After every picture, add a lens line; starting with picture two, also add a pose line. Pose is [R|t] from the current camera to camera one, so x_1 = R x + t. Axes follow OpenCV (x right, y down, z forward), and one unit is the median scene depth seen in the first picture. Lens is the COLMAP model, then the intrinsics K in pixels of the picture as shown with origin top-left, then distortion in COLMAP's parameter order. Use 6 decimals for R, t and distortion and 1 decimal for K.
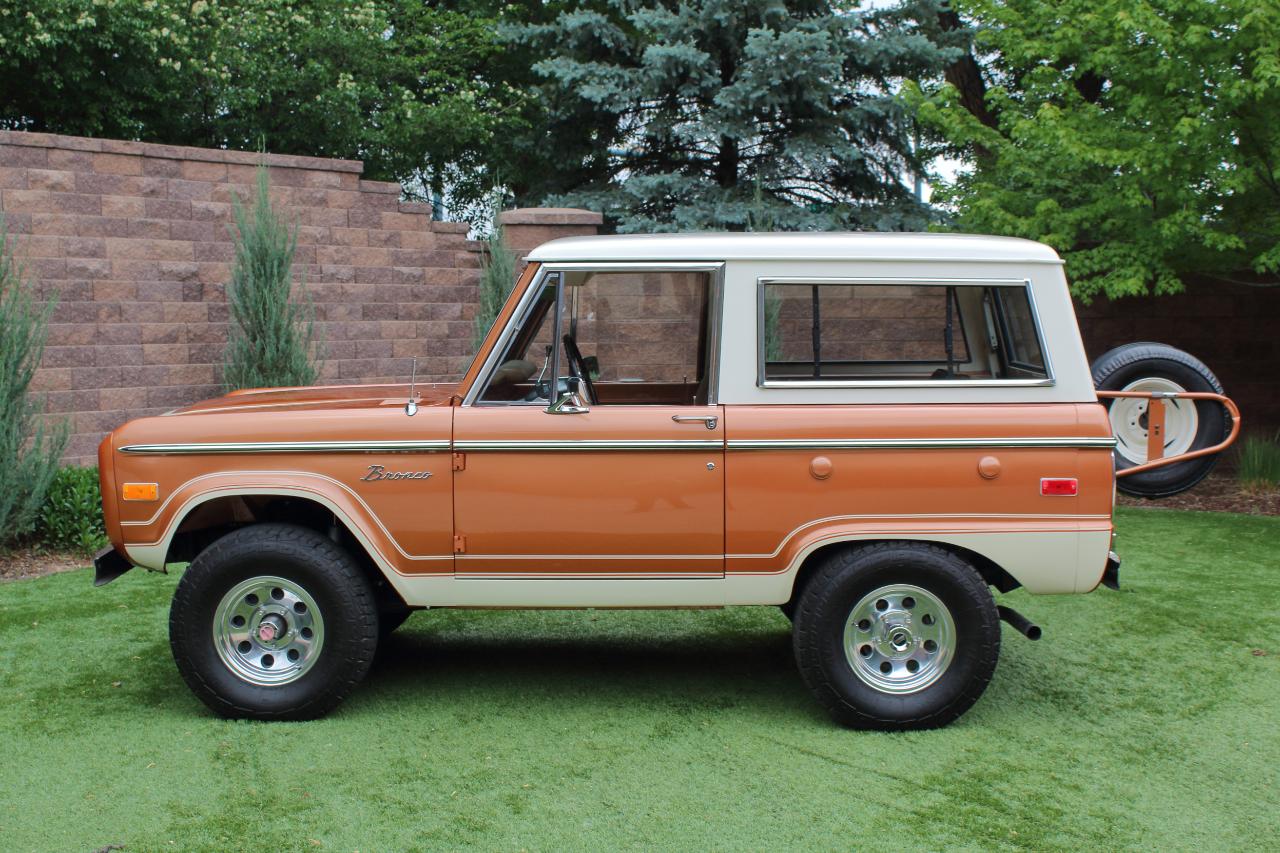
lens RADIAL K [[1715.9, 0, 625.5], [0, 1715.9, 425.4], [0, 0, 1]] dist [-0.072084, 0.107140]
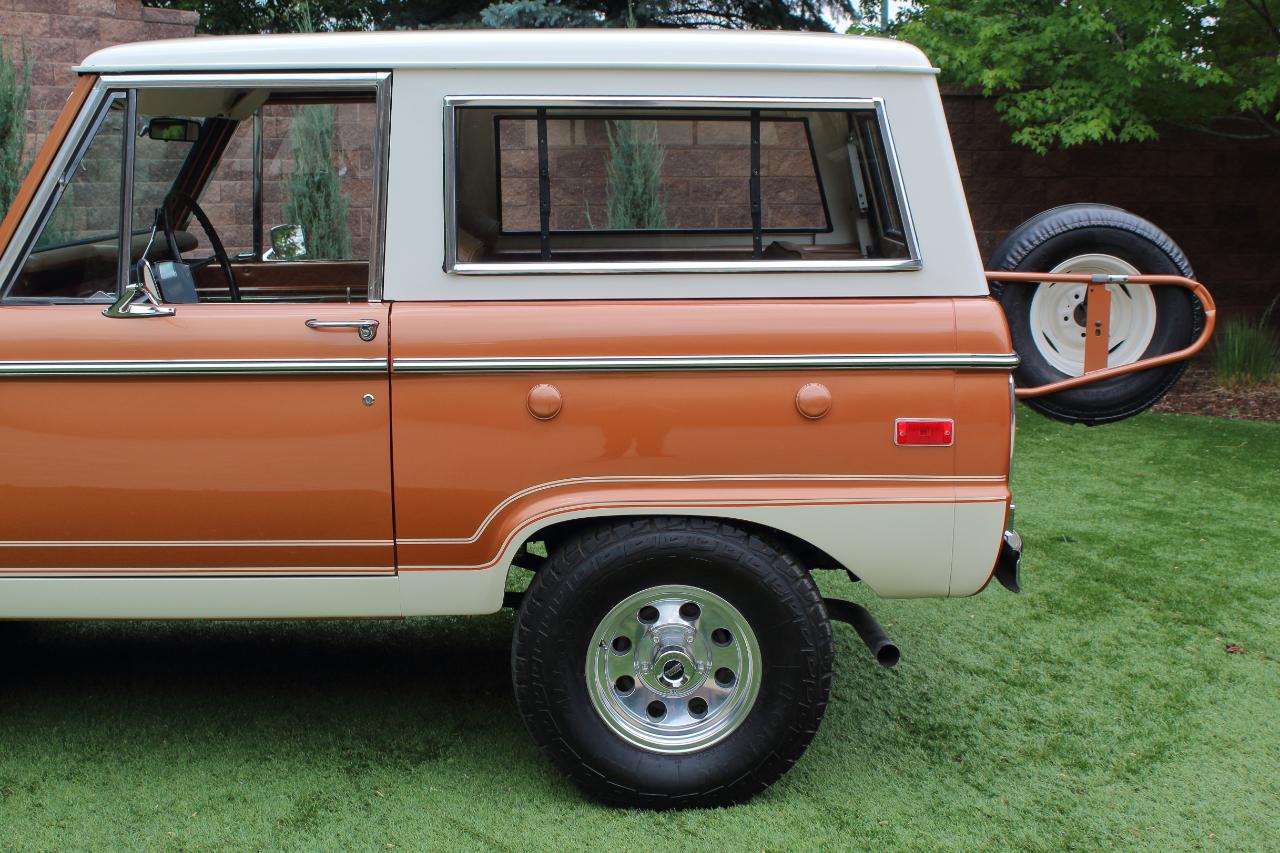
lens RADIAL K [[1739.3, 0, 628.6], [0, 1739.3, 422.9], [0, 0, 1]] dist [-0.069263, 0.049558]
pose [[0.999858, -0.003136, 0.016538, 0.105517], [0.001906, 0.997266, 0.073866, -0.011470], [-0.016725, -0.073824, 0.997131, 0.287216]]
